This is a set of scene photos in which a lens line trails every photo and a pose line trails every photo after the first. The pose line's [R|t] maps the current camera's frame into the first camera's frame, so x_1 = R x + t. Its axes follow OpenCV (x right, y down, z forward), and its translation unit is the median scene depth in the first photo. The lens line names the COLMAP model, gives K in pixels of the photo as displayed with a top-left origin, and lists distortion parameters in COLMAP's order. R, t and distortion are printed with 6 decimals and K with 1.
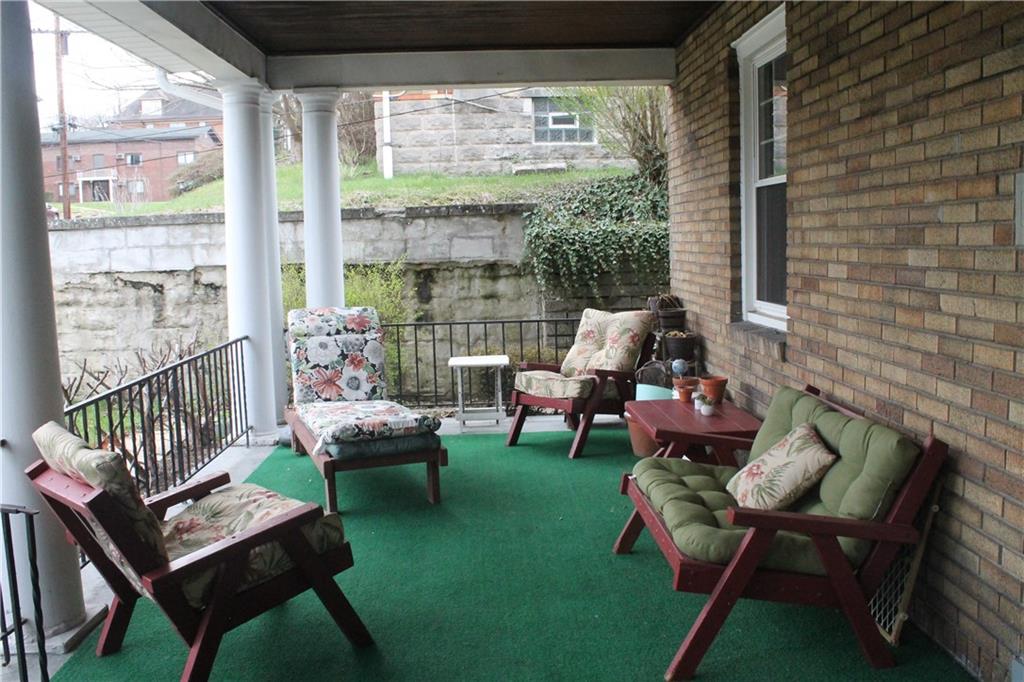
lens RADIAL K [[911.0, 0, 512.0], [0, 911.0, 341.0], [0, 0, 1]] dist [-0.163631, 0.157915]
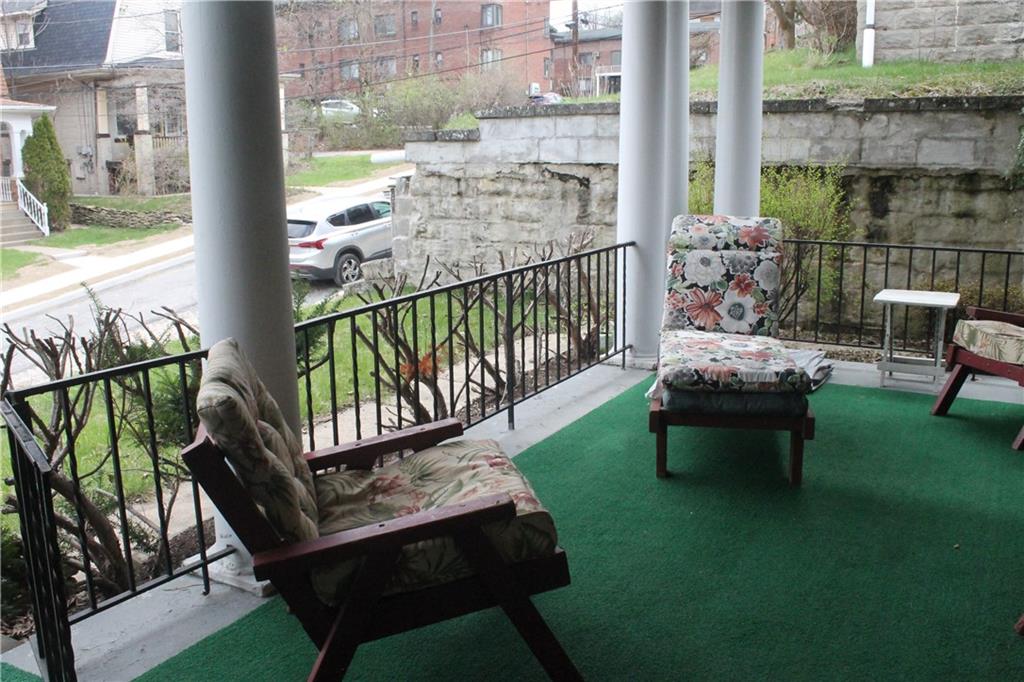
lens RADIAL K [[911.0, 0, 512.0], [0, 911.0, 341.0], [0, 0, 1]] dist [-0.163631, 0.157915]
pose [[0.852528, 0.127877, -0.506797, 0.043861], [-0.071647, 0.989048, 0.129037, -0.011141], [0.517747, -0.073698, 0.852353, 0.134917]]
